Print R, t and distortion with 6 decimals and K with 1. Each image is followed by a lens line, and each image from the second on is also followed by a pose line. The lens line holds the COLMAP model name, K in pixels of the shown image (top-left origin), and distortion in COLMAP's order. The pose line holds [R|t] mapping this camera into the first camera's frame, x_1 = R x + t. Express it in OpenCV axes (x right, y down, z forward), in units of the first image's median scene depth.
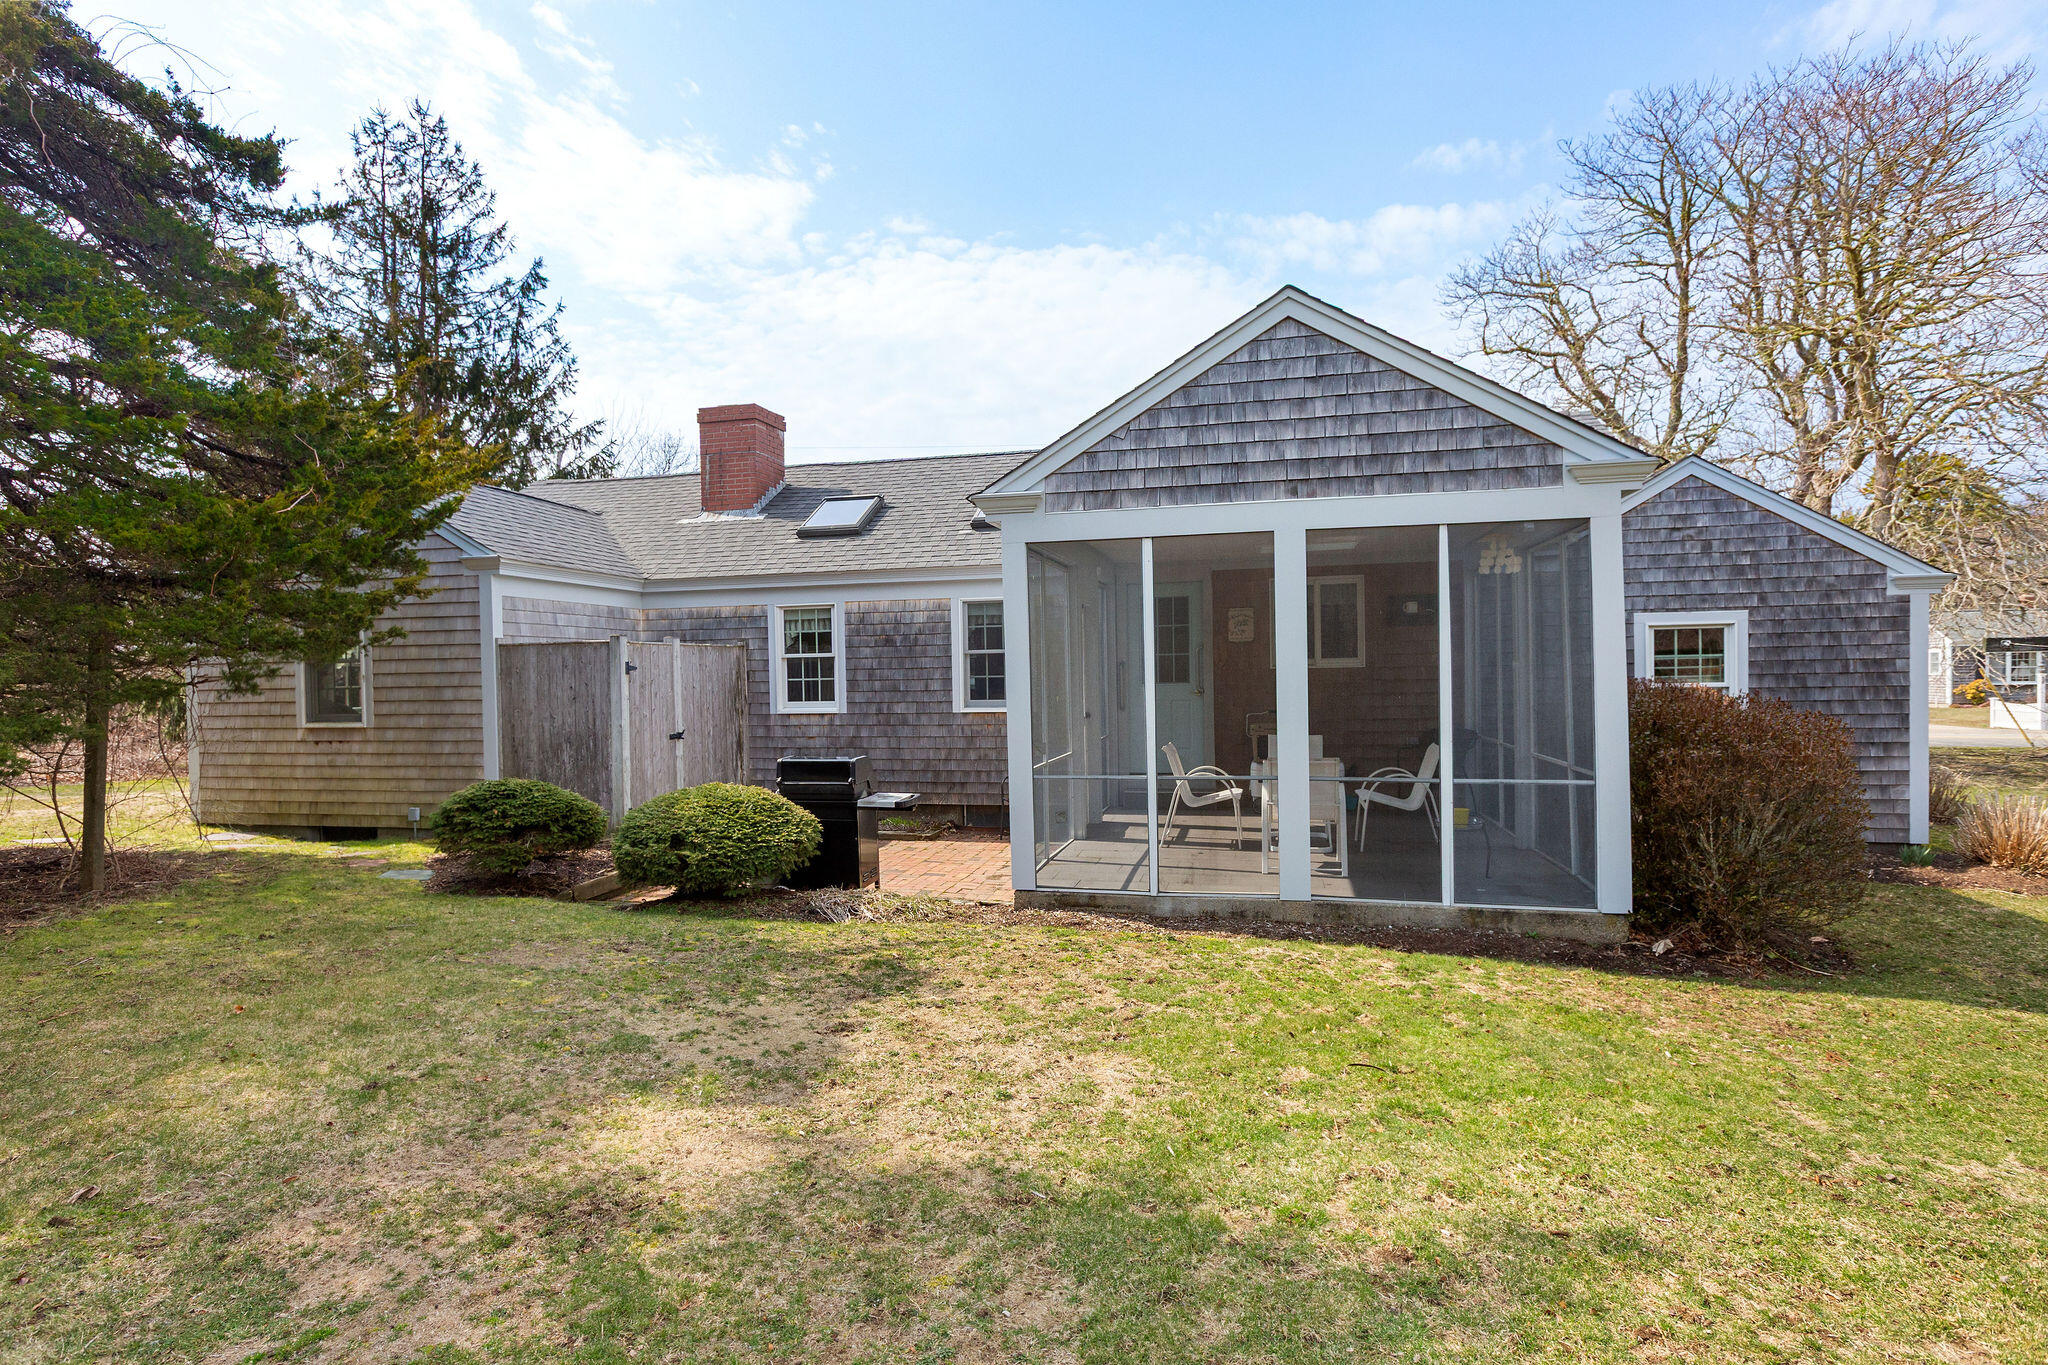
lens RADIAL K [[1065.2, 0, 1007.1], [0, 1065.2, 687.6], [0, 0, 1]] dist [0.005147, 0.000035]
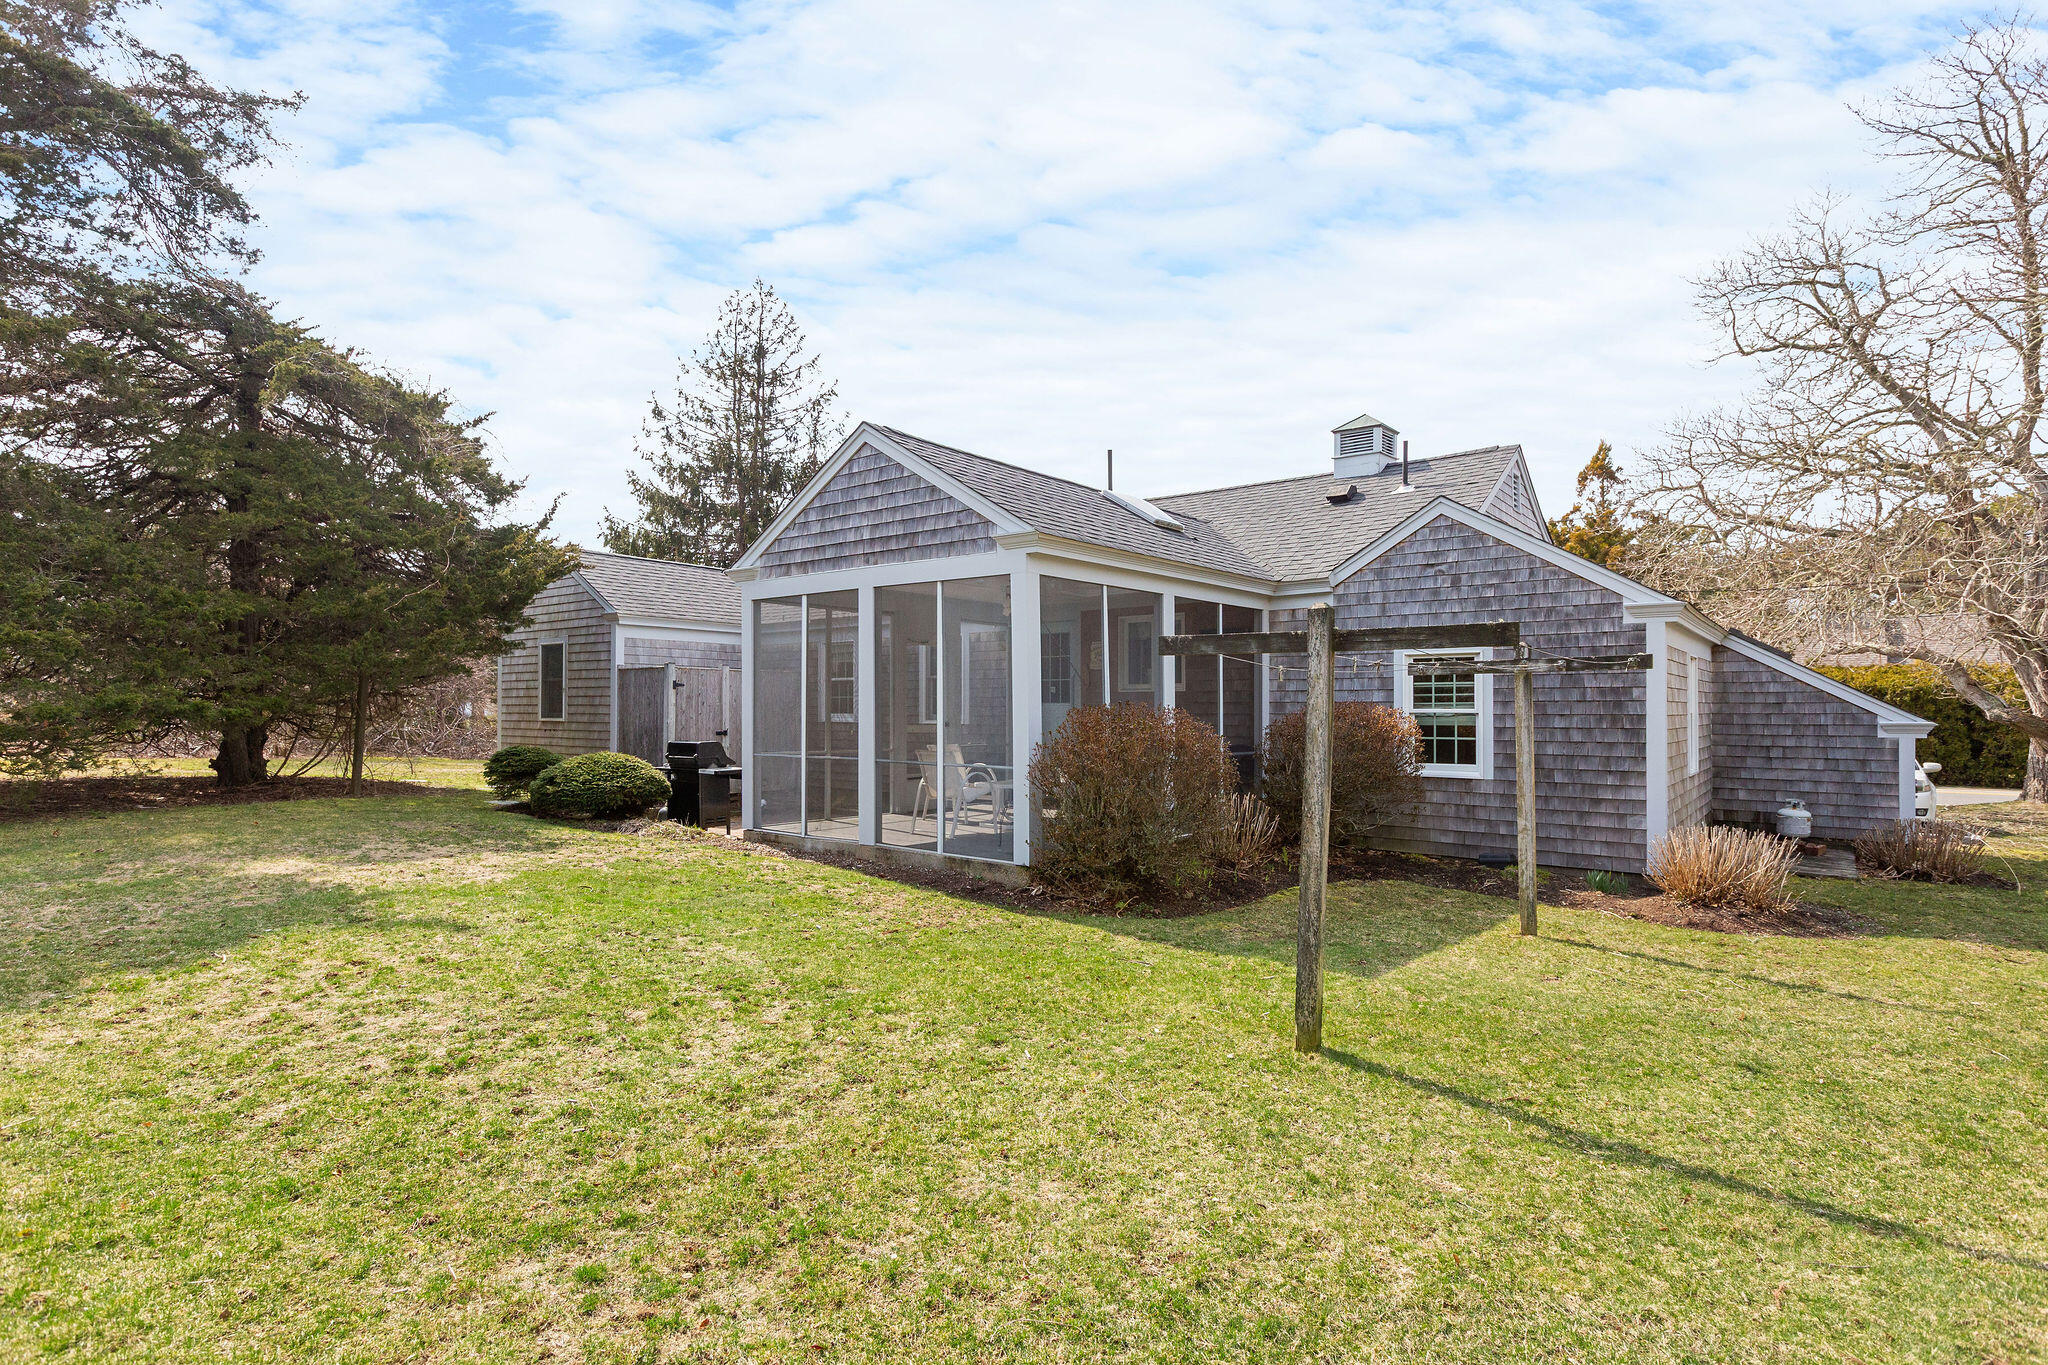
lens RADIAL K [[1065.2, 0, 1006.2], [0, 1065.2, 687.1], [0, 0, 1]] dist [0.005147, 0.000035]
pose [[0.900227, 0.010792, -0.435287, 0.613055], [-0.026267, 0.999218, -0.029550, 0.014522], [0.434628, 0.038035, 0.899807, -0.124442]]
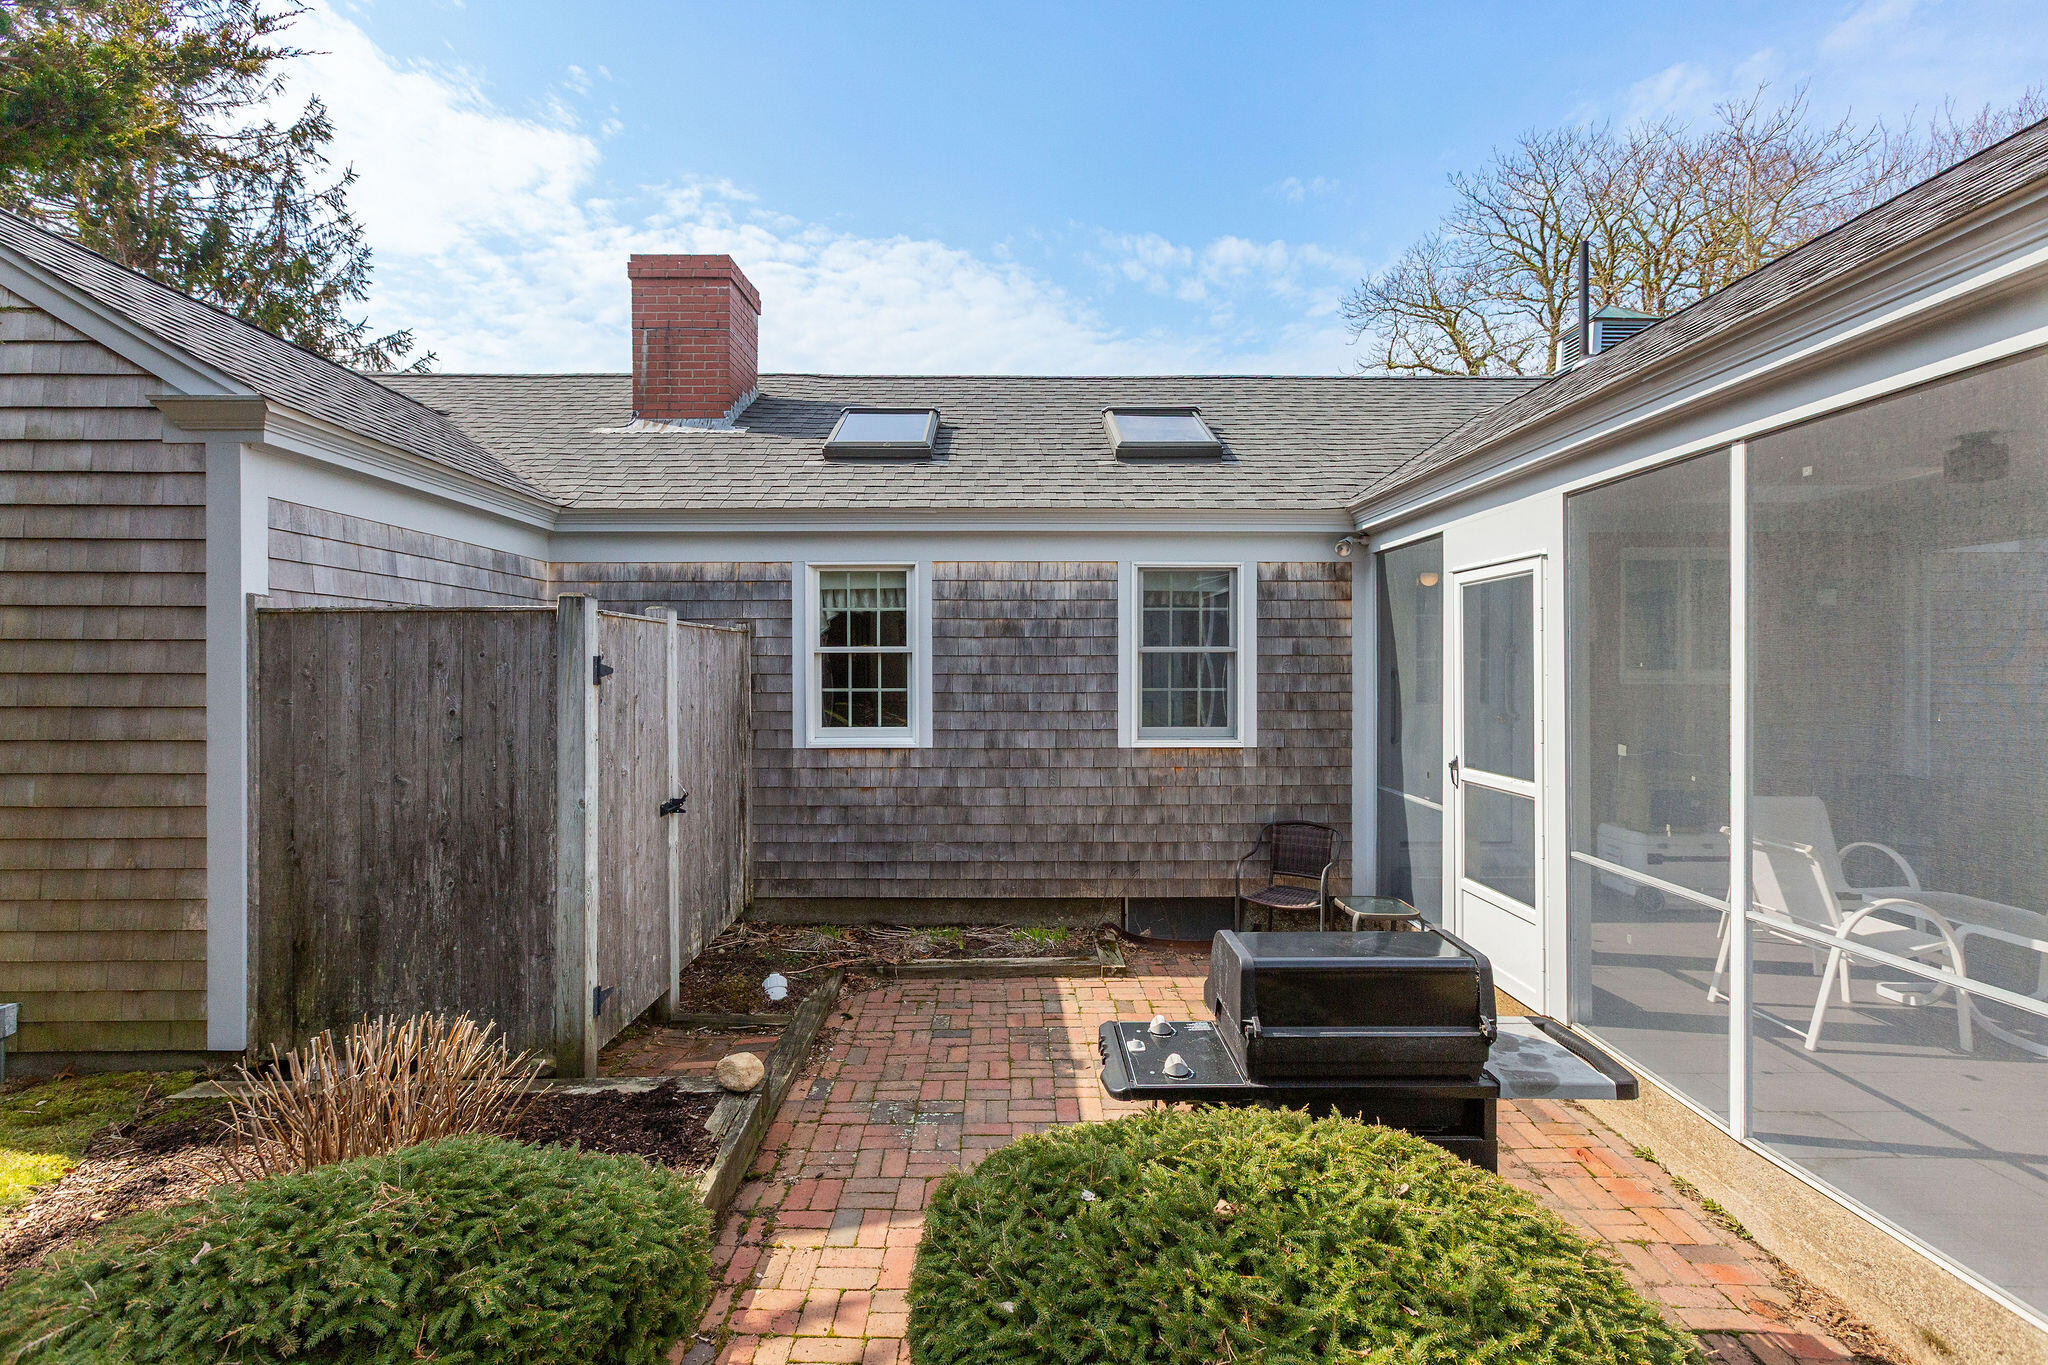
lens RADIAL K [[923.4, 0, 1011.5], [0, 923.4, 664.9], [0, 0, 1]] dist [0.007385, -0.002803]
pose [[0.968027, 0.016244, 0.250318, -0.244729], [-0.011343, 0.999715, -0.021009, -0.012367], [-0.250588, 0.017498, 0.967936, 0.500469]]
